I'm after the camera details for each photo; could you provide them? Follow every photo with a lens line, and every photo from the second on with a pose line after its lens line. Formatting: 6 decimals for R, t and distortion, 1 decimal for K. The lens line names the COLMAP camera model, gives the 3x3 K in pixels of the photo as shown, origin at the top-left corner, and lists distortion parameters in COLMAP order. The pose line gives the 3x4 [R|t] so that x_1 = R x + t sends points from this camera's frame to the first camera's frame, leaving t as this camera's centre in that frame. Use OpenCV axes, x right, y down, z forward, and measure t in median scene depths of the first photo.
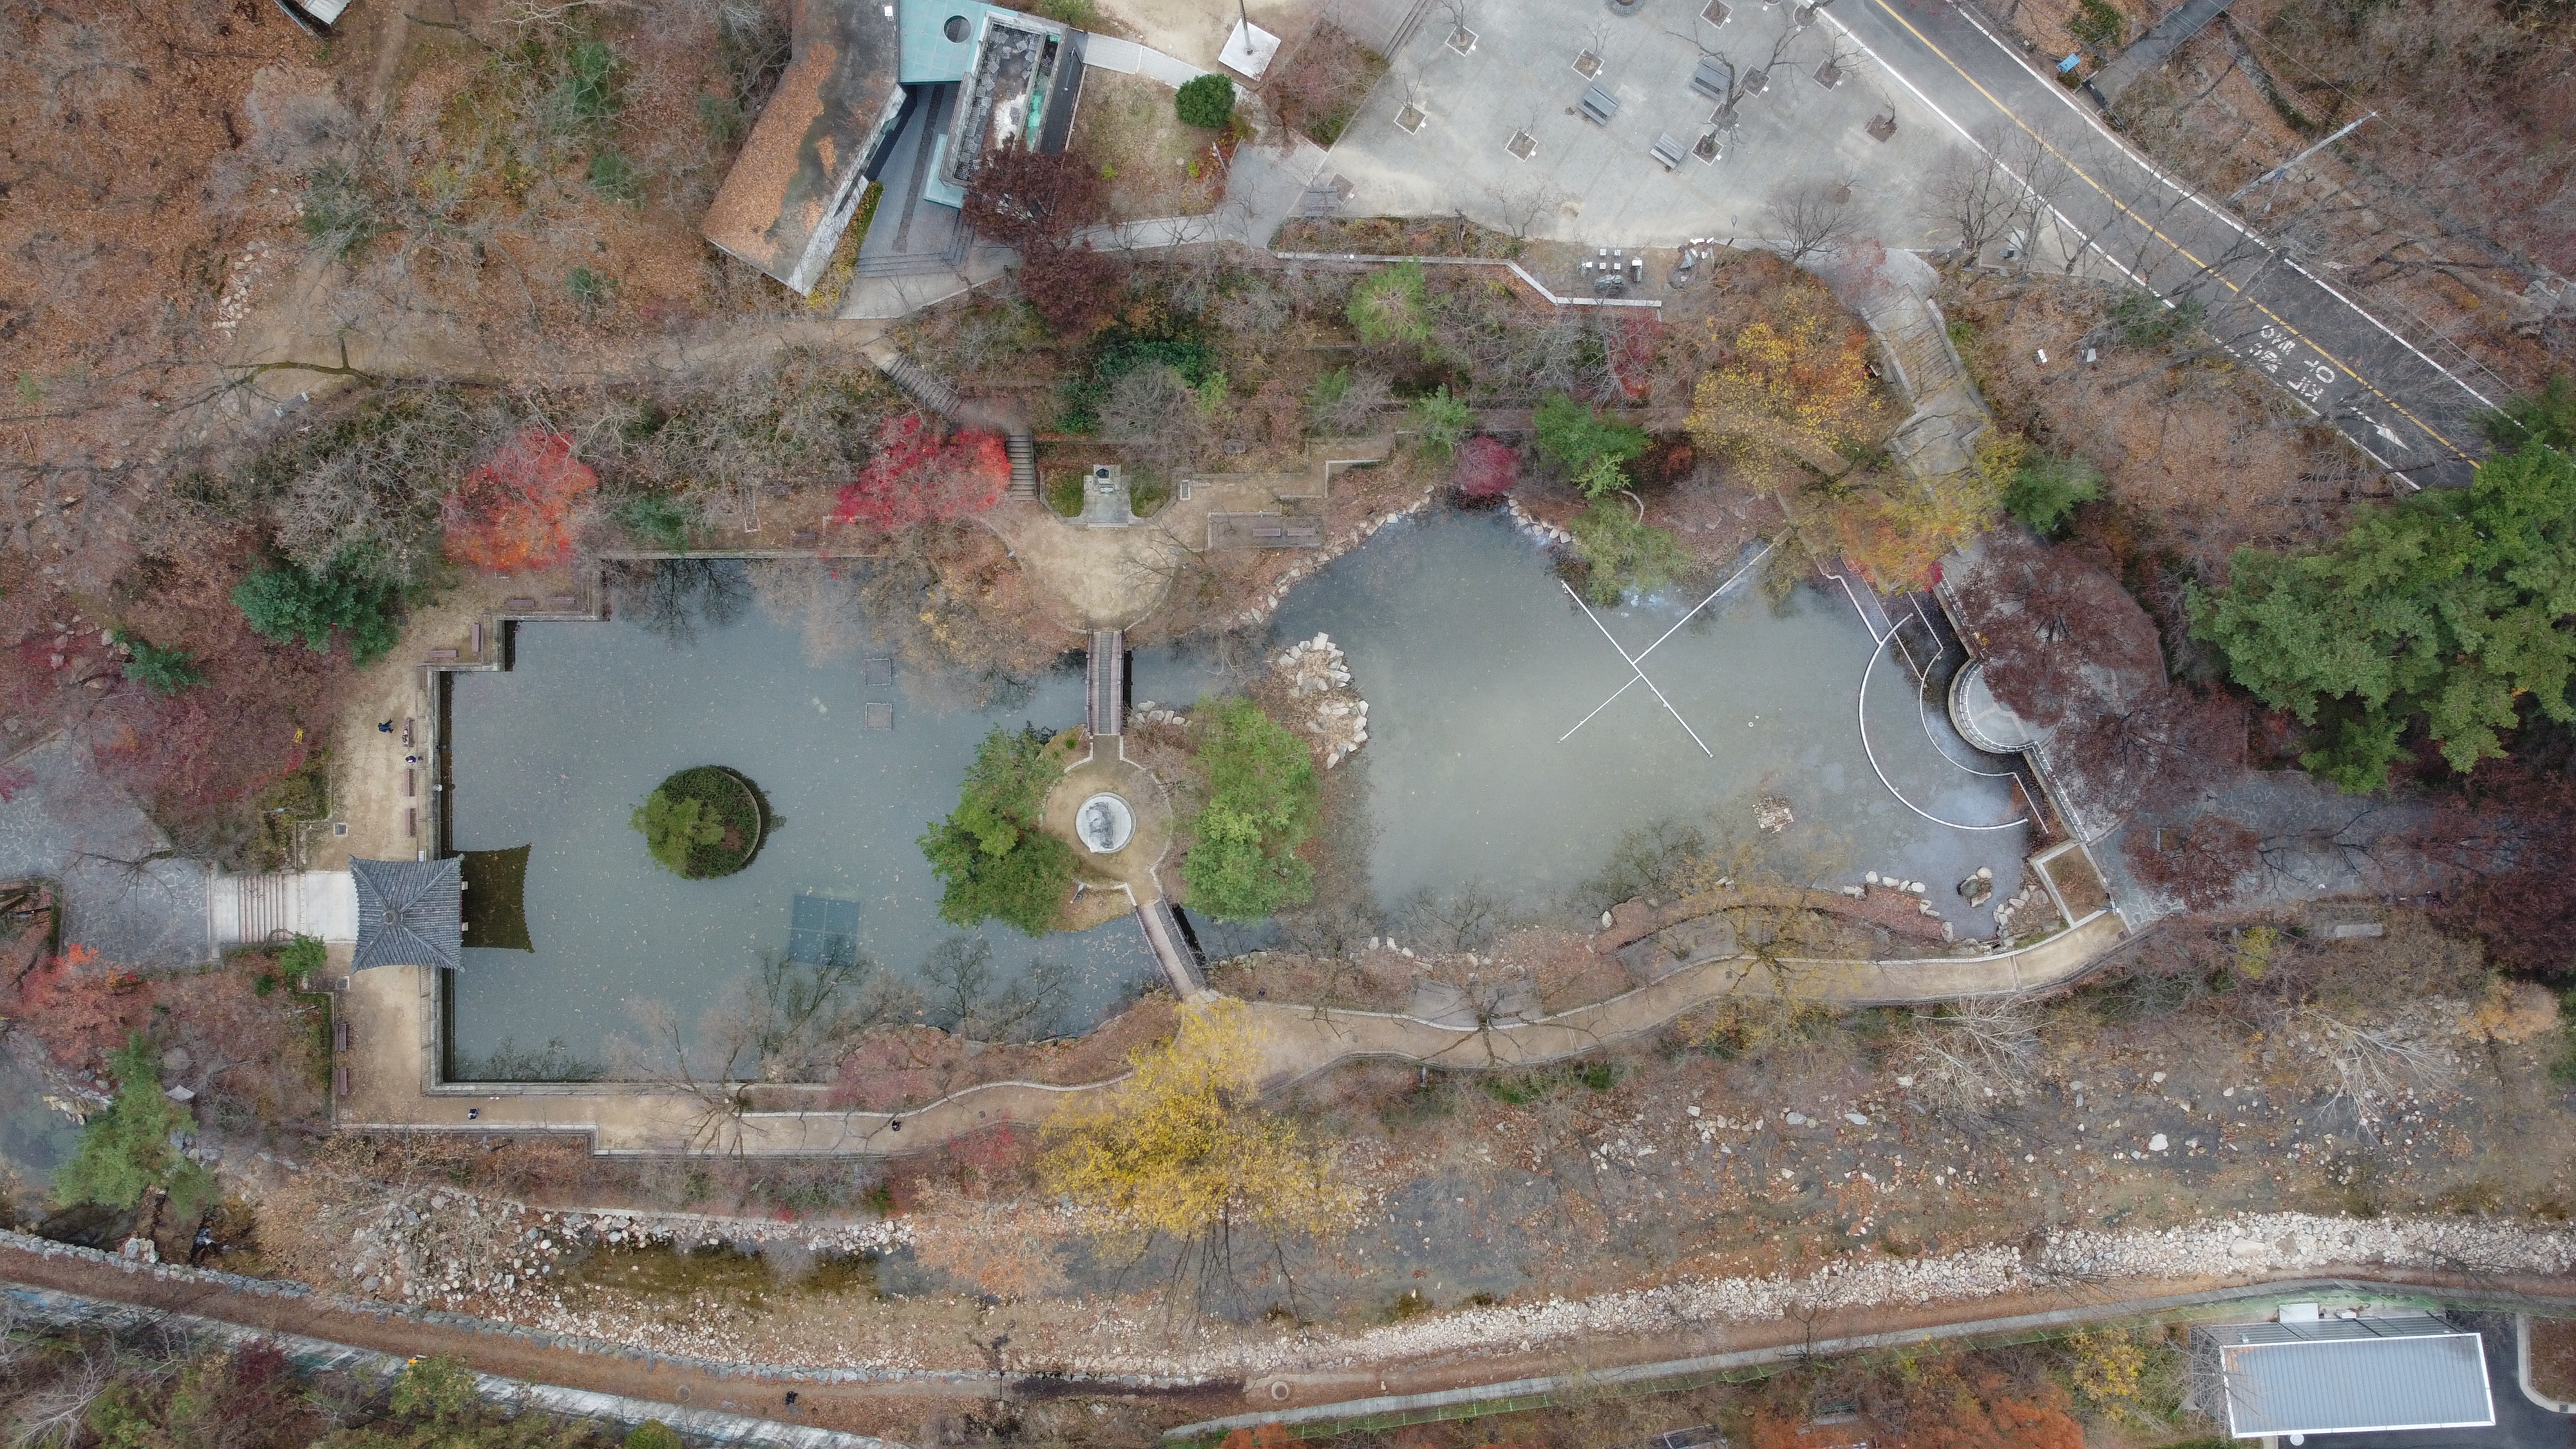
lens RADIAL K [[1853.9, 0, 1283.2], [0, 1853.9, 723.3], [0, 0, 1]] dist [-0.011323, -0.002396]
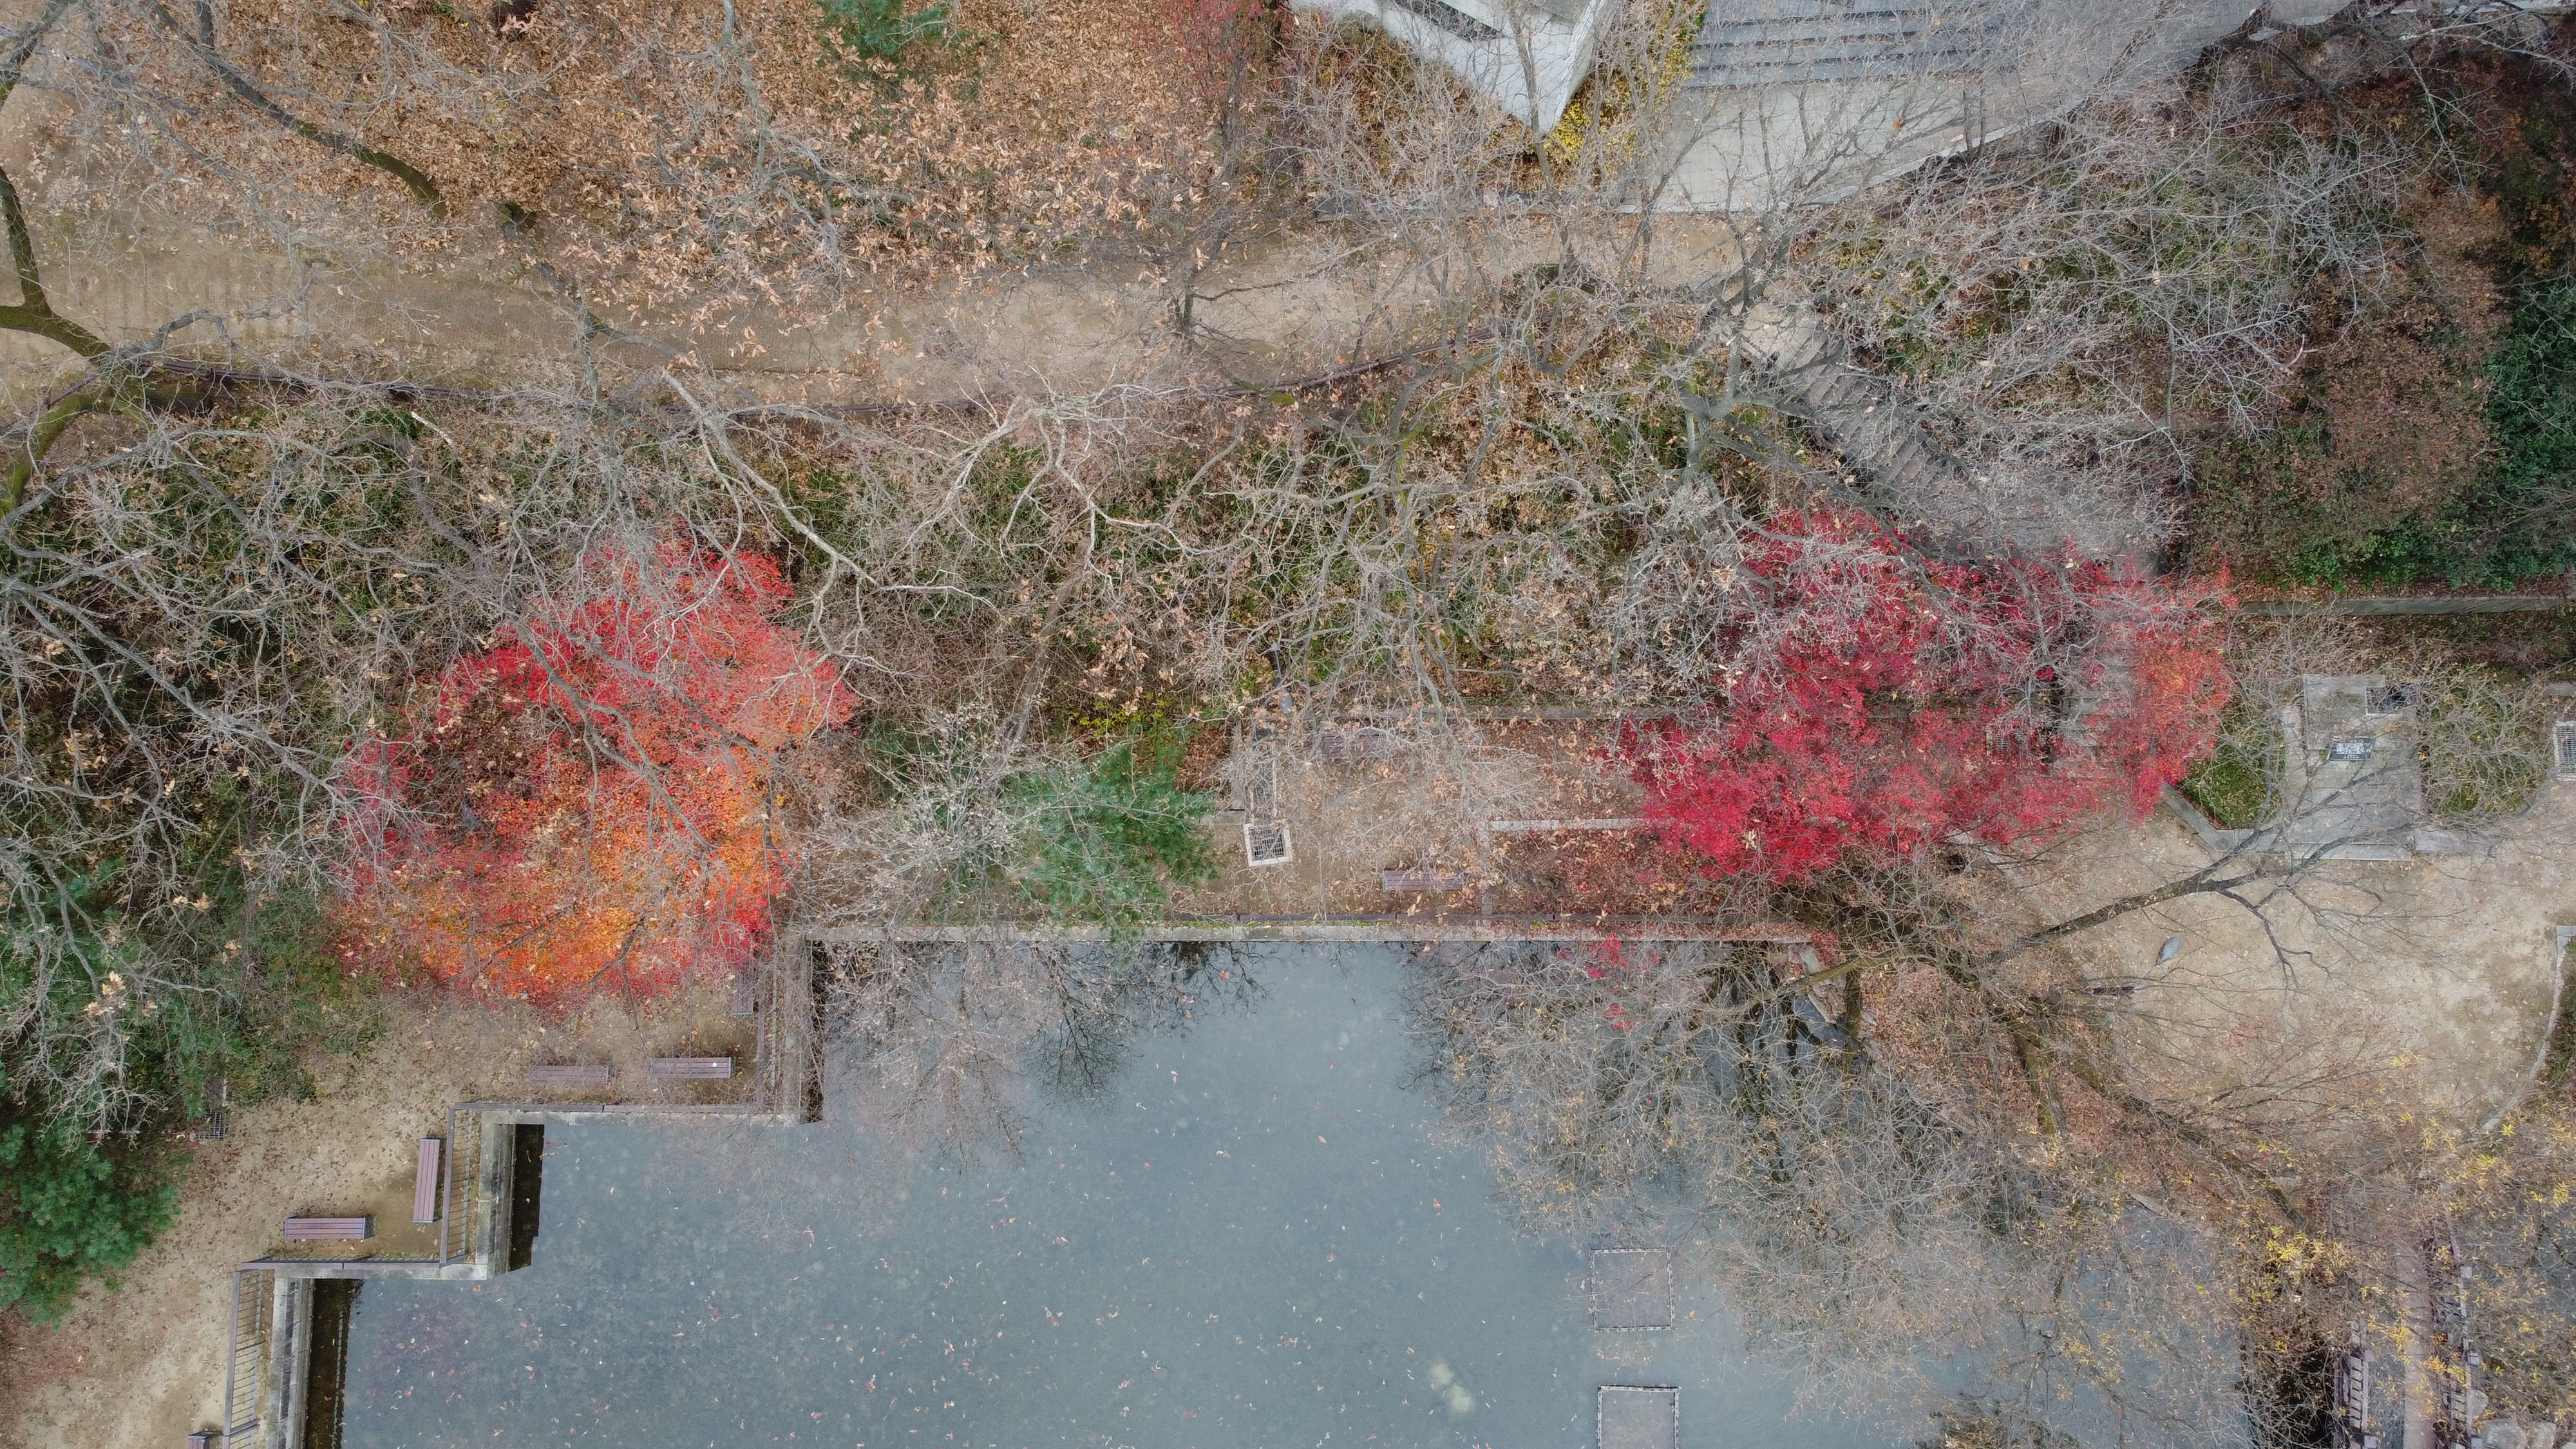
lens RADIAL K [[1853.9, 0, 1292.0], [0, 1853.9, 730.9], [0, 0, 1]] dist [-0.011323, -0.002396]
pose [[0.999955, 0.006107, 0.007243, -0.283836], [-0.004942, 0.988507, -0.151094, -0.076615], [-0.008083, 0.151051, 0.988493, 0.657529]]
